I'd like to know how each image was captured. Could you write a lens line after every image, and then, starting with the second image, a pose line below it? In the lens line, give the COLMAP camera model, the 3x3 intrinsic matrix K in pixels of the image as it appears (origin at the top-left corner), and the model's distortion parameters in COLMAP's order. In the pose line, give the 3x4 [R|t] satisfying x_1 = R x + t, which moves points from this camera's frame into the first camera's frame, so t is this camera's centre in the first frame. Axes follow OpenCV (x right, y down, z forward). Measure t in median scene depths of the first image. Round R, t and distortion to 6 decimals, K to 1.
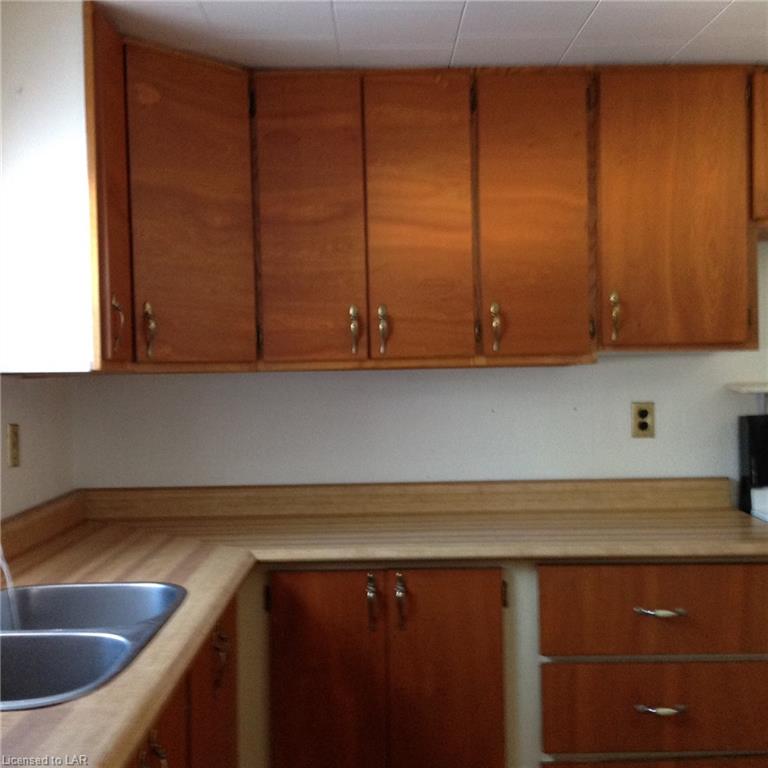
lens RADIAL K [[940.8, 0, 384.0], [0, 940.8, 384.0], [0, 0, 1]] dist [0.142435, -0.359412]
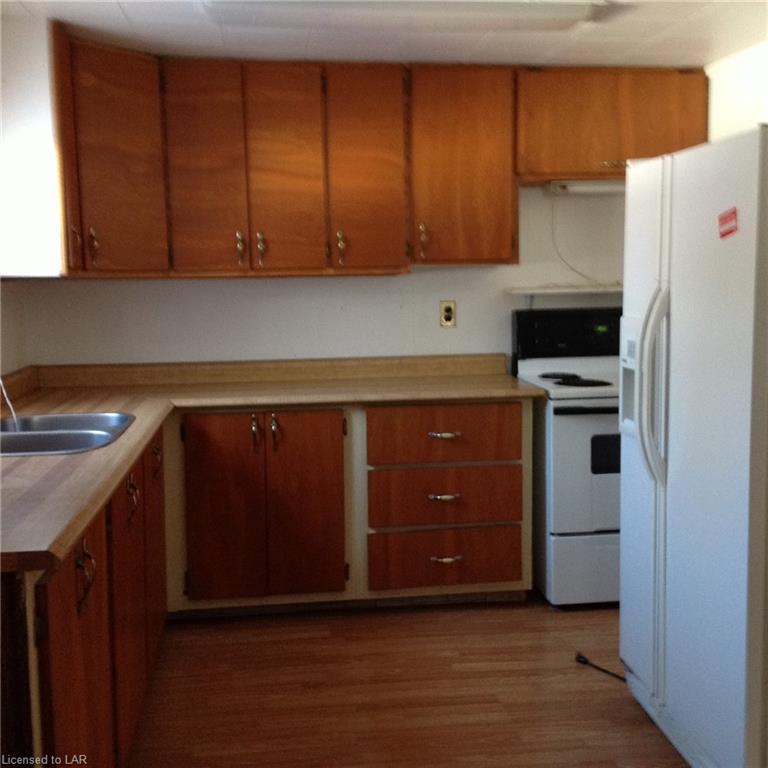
lens RADIAL K [[966.9, 0, 401.8], [0, 966.9, 359.5], [0, 0, 1]] dist [0.099954, -0.008841]
pose [[0.990591, -0.009172, 0.136547, 0.007771], [0.000624, 0.998044, 0.062514, 0.017511], [-0.136853, -0.061841, 0.988659, -0.481622]]
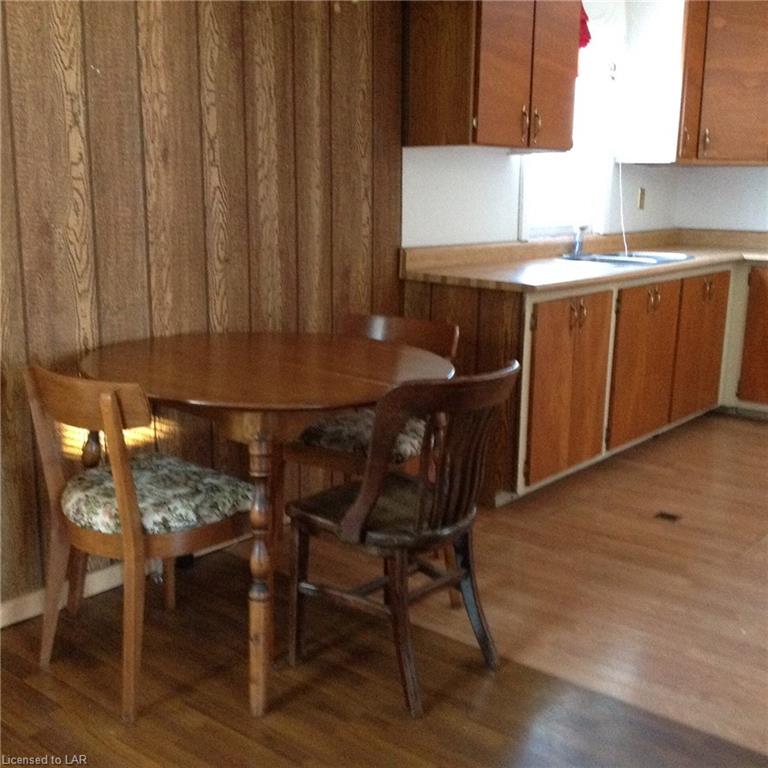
lens RADIAL K [[940.8, 0, 384.0], [0, 940.8, 384.0], [0, 0, 1]] dist [0.142435, -0.359412]
pose [[0.764087, 0.162385, -0.624342, 0.534355], [-0.037475, 0.977340, 0.208333, 0.045174], [0.644024, -0.135788, 0.752858, -0.967102]]
